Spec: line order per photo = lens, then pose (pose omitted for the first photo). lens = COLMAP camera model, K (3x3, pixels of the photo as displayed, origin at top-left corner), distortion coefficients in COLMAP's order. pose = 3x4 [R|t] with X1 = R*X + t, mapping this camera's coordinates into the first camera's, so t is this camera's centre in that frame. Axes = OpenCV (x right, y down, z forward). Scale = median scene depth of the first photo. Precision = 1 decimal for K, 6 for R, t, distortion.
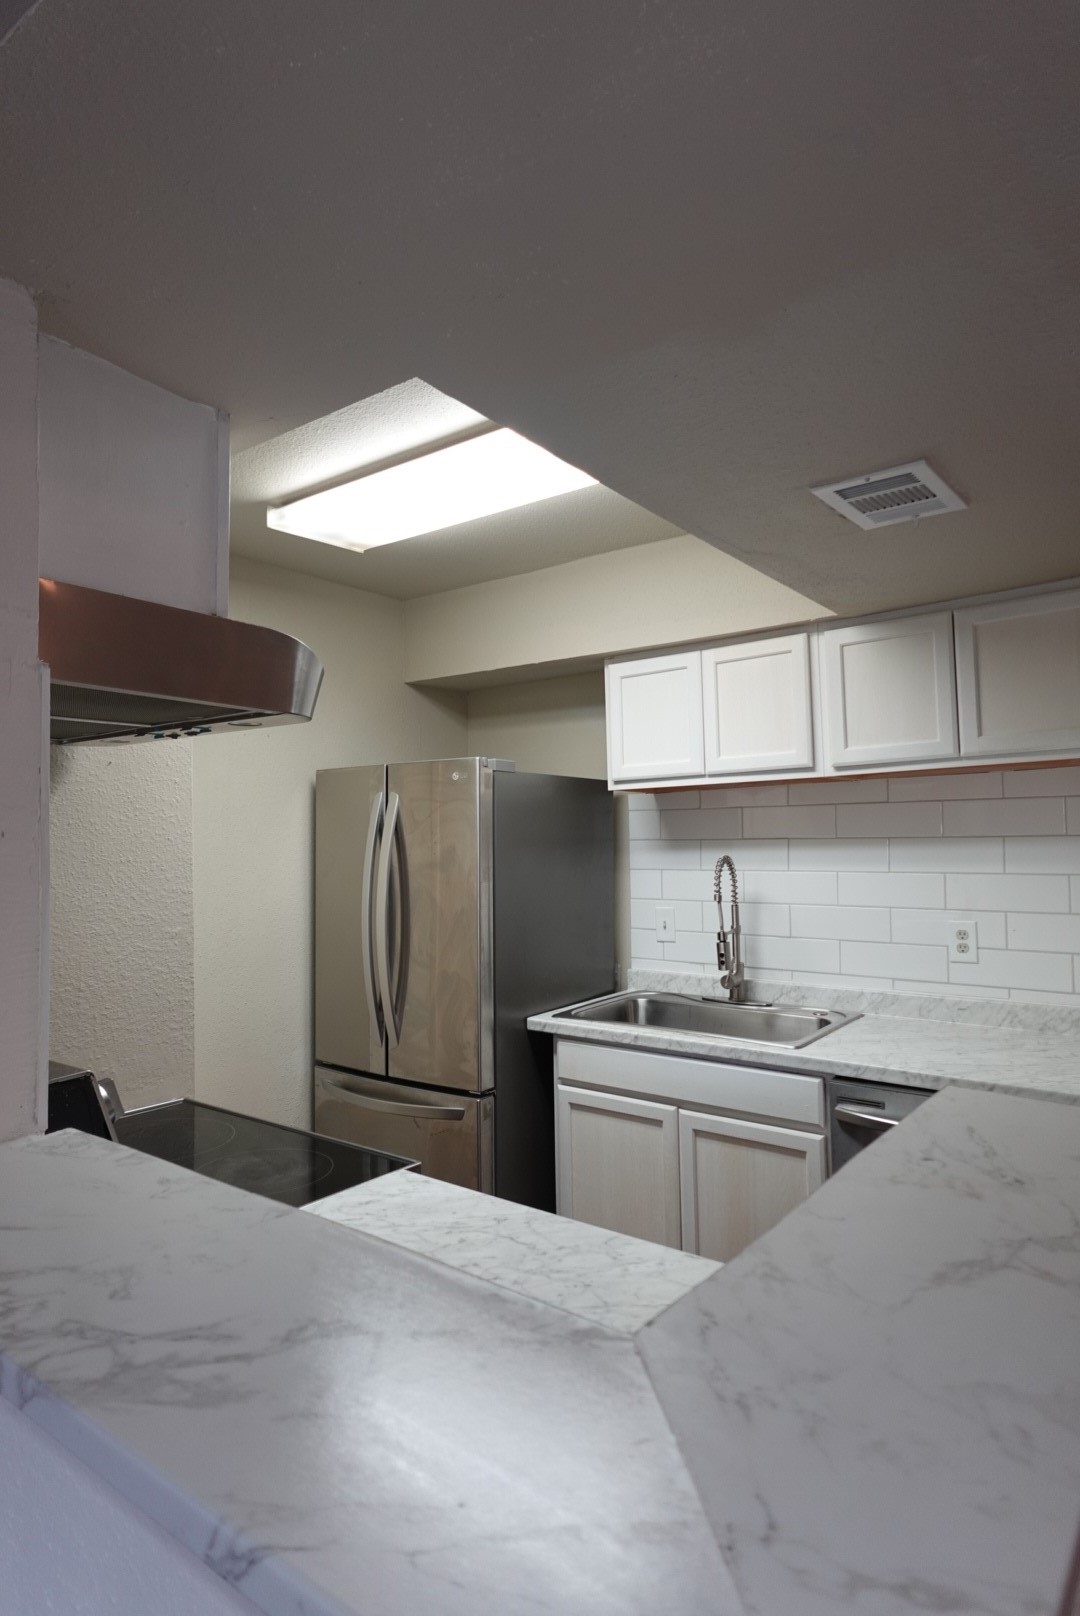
lens RADIAL K [[912.9, 0, 544.0], [0, 912.9, 808.8], [0, 0, 1]] dist [-0.004717, 0.001894]
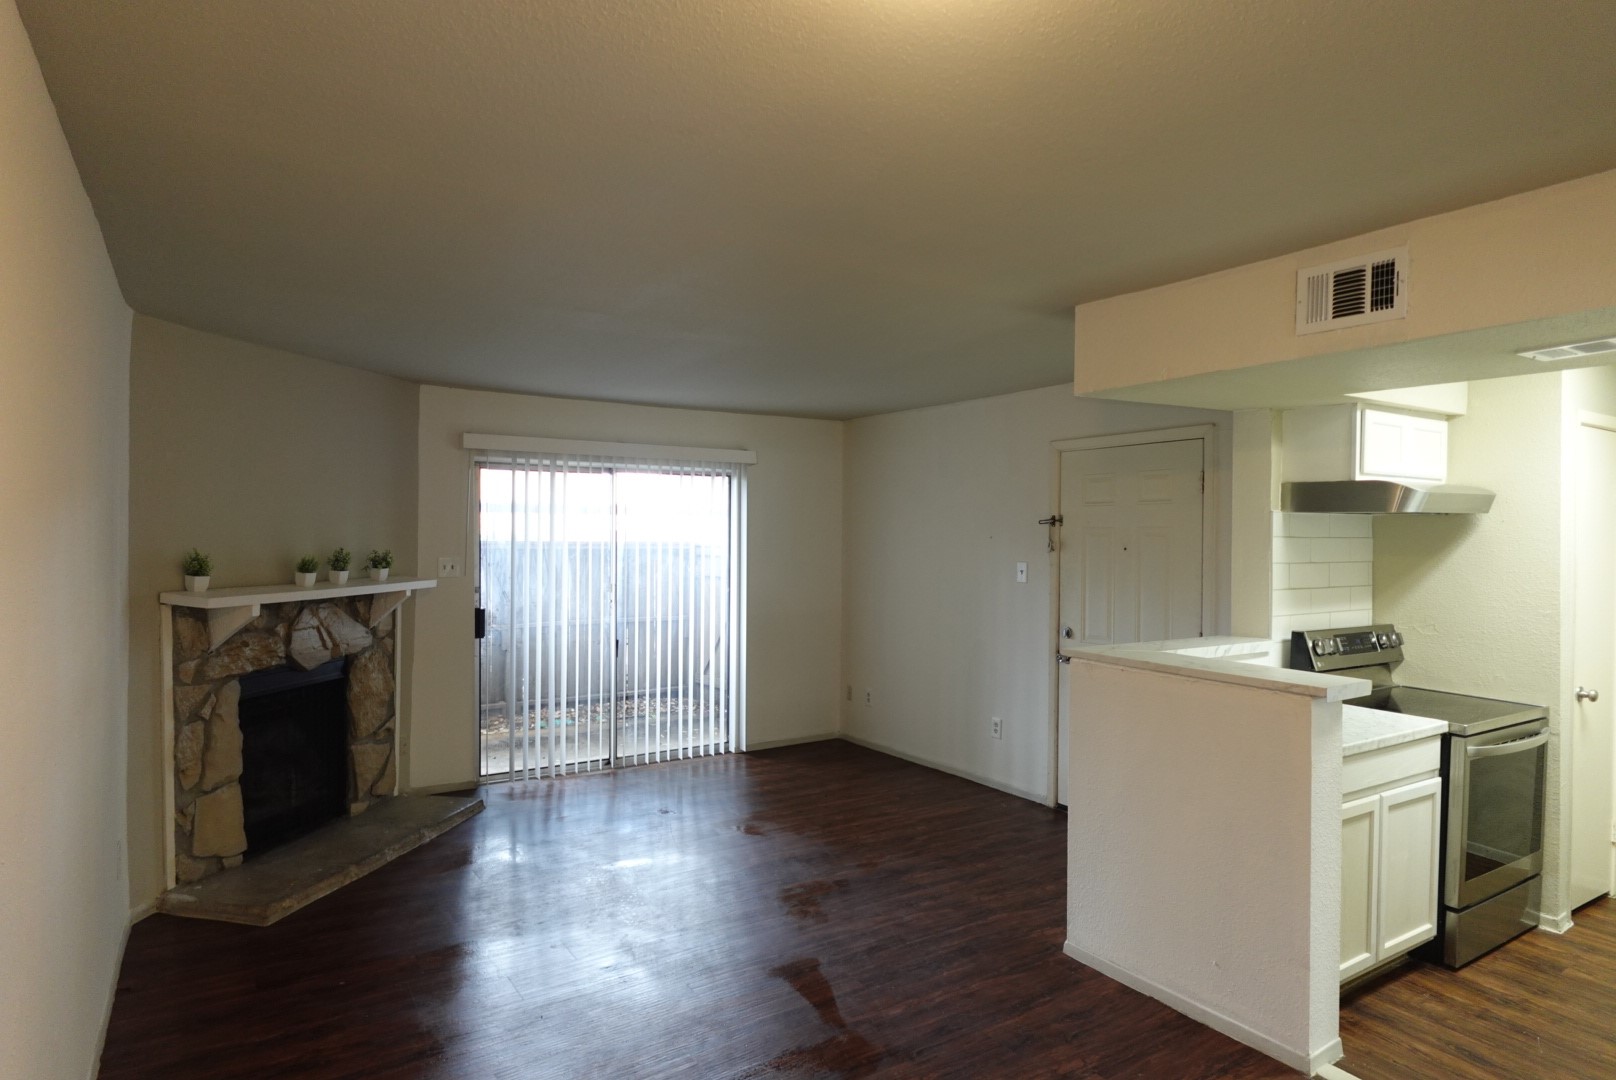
lens RADIAL K [[912.9, 0, 809.2], [0, 912.9, 538.7], [0, 0, 1]] dist [-0.004717, 0.001894]
pose [[-0.338000, 0.019416, -0.940946, 1.336018], [0.028954, 0.999528, 0.010224, -0.054128], [0.940701, -0.023789, -0.338403, 0.190250]]
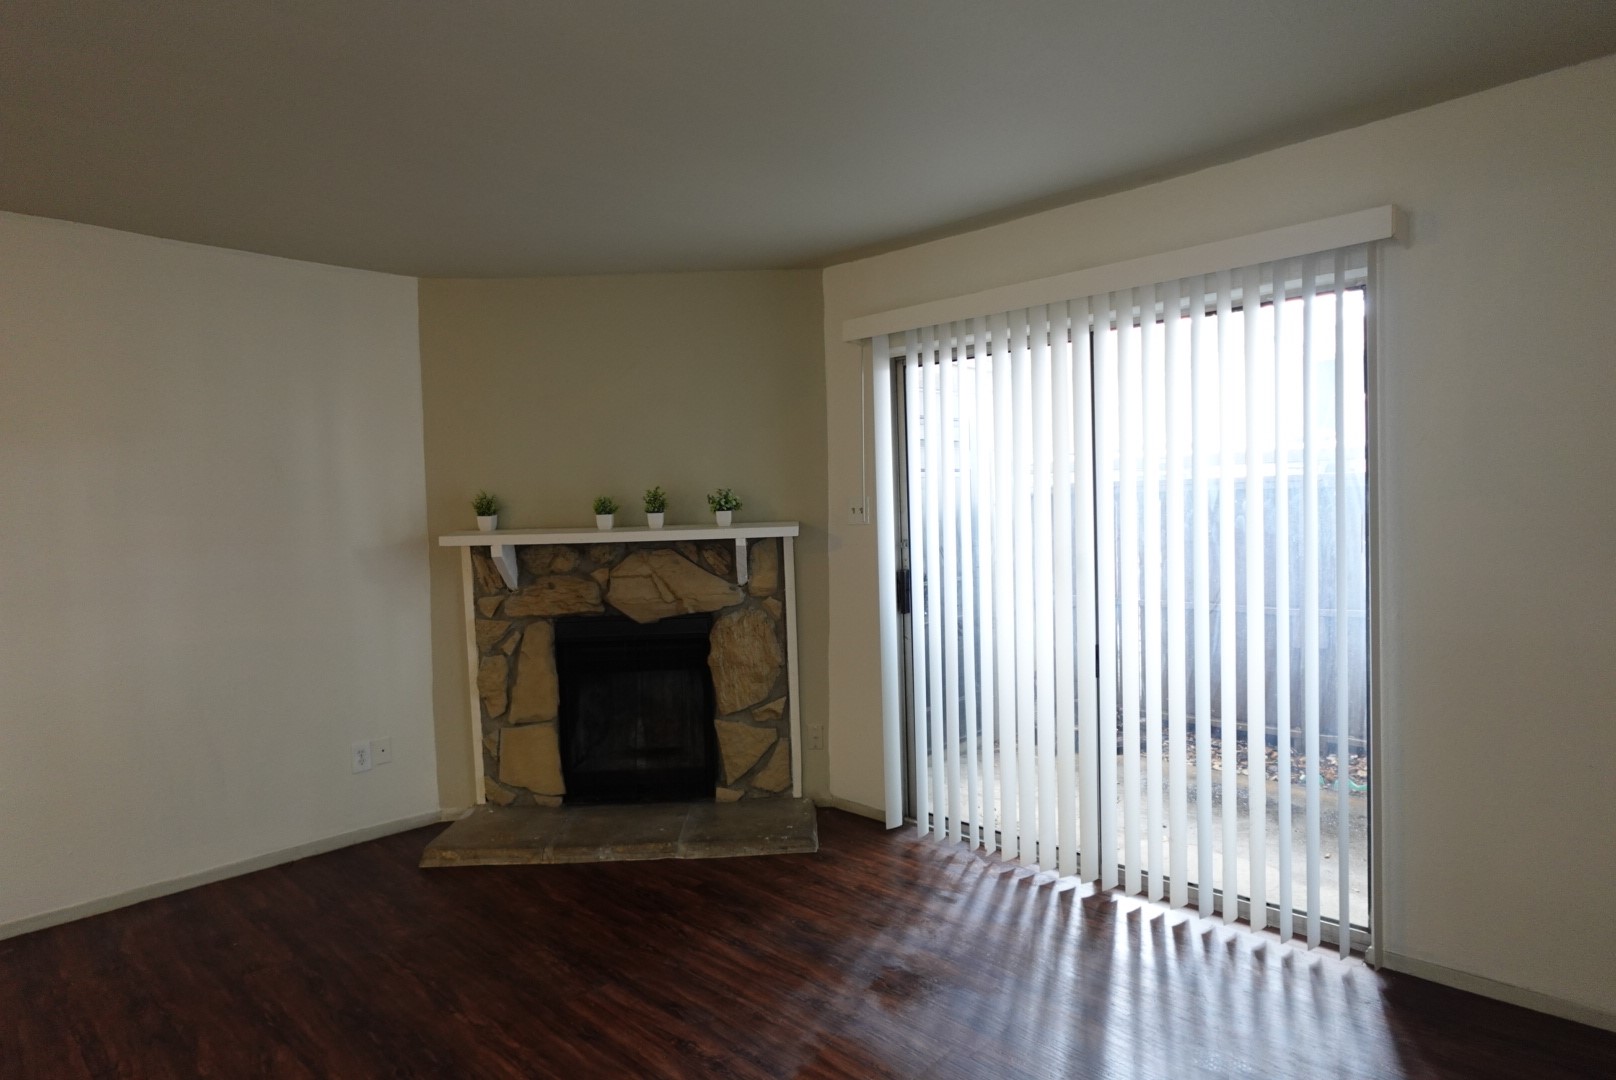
lens RADIAL K [[912.9, 0, 803.9], [0, 912.9, 539.0], [0, 0, 1]] dist [-0.004717, 0.001894]
pose [[-0.992705, 0.037527, 0.114583, -0.356980], [0.037631, 0.999291, -0.001257, 0.049625], [-0.114548, 0.003064, -0.993413, 0.227319]]
